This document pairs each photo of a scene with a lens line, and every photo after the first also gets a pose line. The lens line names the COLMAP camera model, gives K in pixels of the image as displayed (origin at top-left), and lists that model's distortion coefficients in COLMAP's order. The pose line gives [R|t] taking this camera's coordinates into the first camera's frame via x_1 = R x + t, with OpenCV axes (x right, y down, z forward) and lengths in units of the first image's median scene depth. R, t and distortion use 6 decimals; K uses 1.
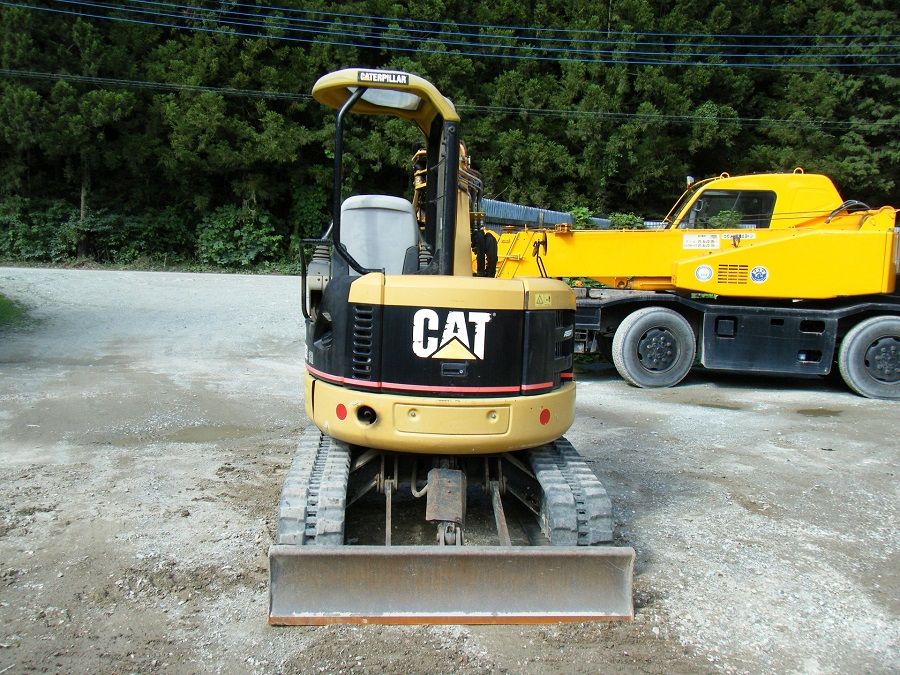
lens RADIAL K [[824.4, 0, 459.0], [0, 824.4, 320.0], [0, 0, 1]] dist [0.017374, -0.018684]
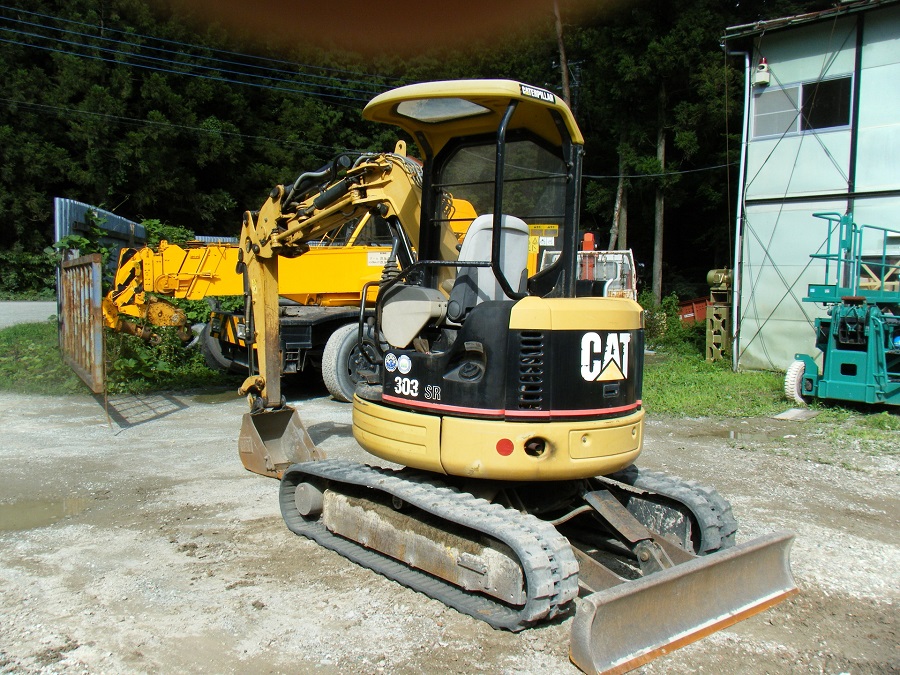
lens RADIAL K [[824.4, 0, 459.0], [0, 824.4, 320.0], [0, 0, 1]] dist [0.017374, -0.018684]
pose [[0.814964, -0.038115, 0.578256, -0.256340], [0.047698, 0.998861, -0.001384, -0.011759], [-0.577545, 0.028710, 0.815854, 0.096592]]
